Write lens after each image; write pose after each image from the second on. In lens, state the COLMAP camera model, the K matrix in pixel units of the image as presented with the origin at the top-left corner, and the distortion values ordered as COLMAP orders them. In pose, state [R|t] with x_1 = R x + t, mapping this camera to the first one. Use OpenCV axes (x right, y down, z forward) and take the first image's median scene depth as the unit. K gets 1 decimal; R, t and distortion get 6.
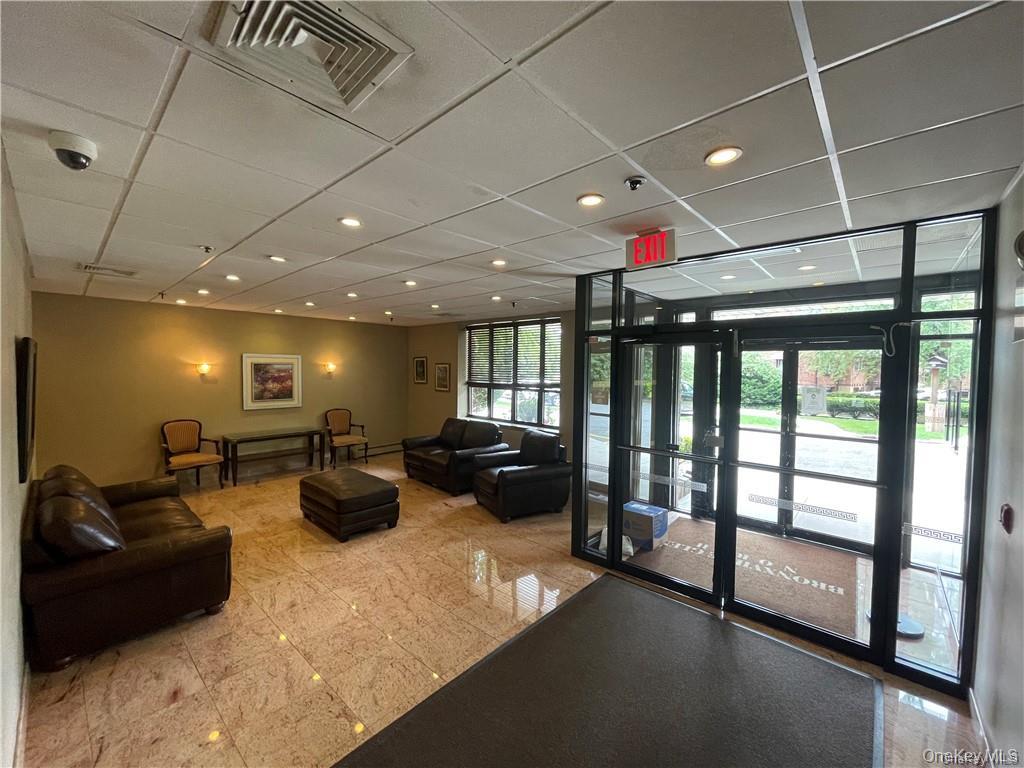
lens RADIAL K [[411.1, 0, 514.4], [0, 411.1, 382.5], [0, 0, 1]] dist [0.000452, 0.000322]
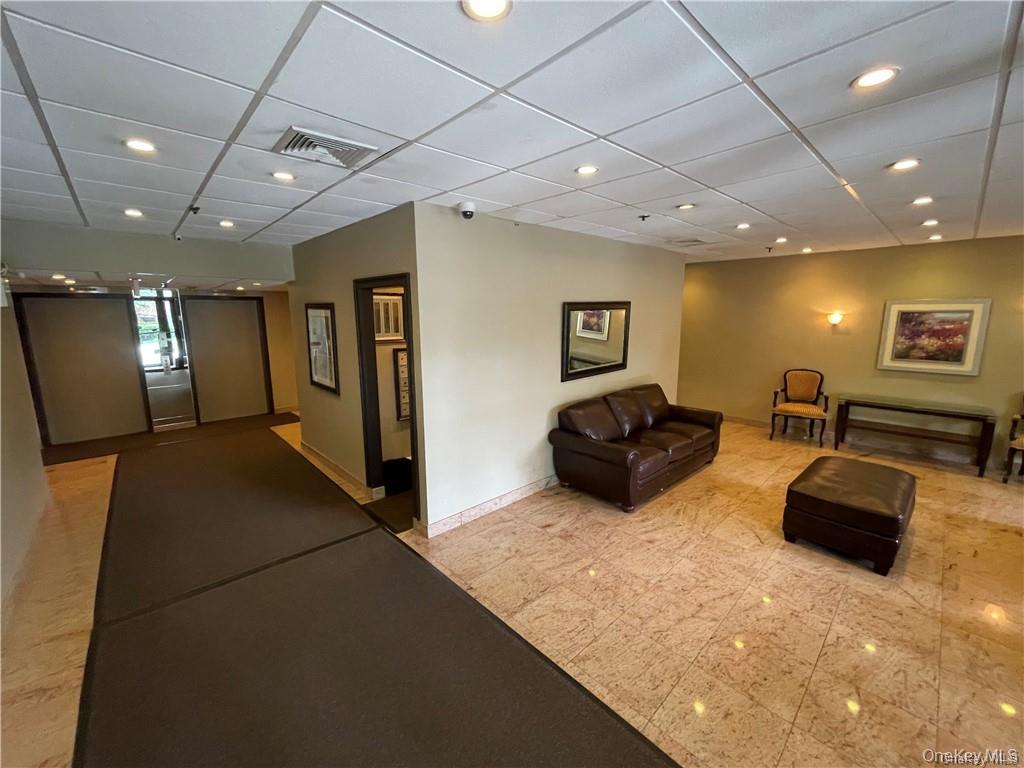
lens RADIAL K [[411.1, 0, 514.4], [0, 411.1, 382.5], [0, 0, 1]] dist [0.000452, 0.000322]
pose [[-0.080543, 0.157970, -0.984154, 0.270120], [-0.031418, 0.986468, 0.160913, -0.019834], [0.996256, 0.043881, -0.074490, 0.386461]]
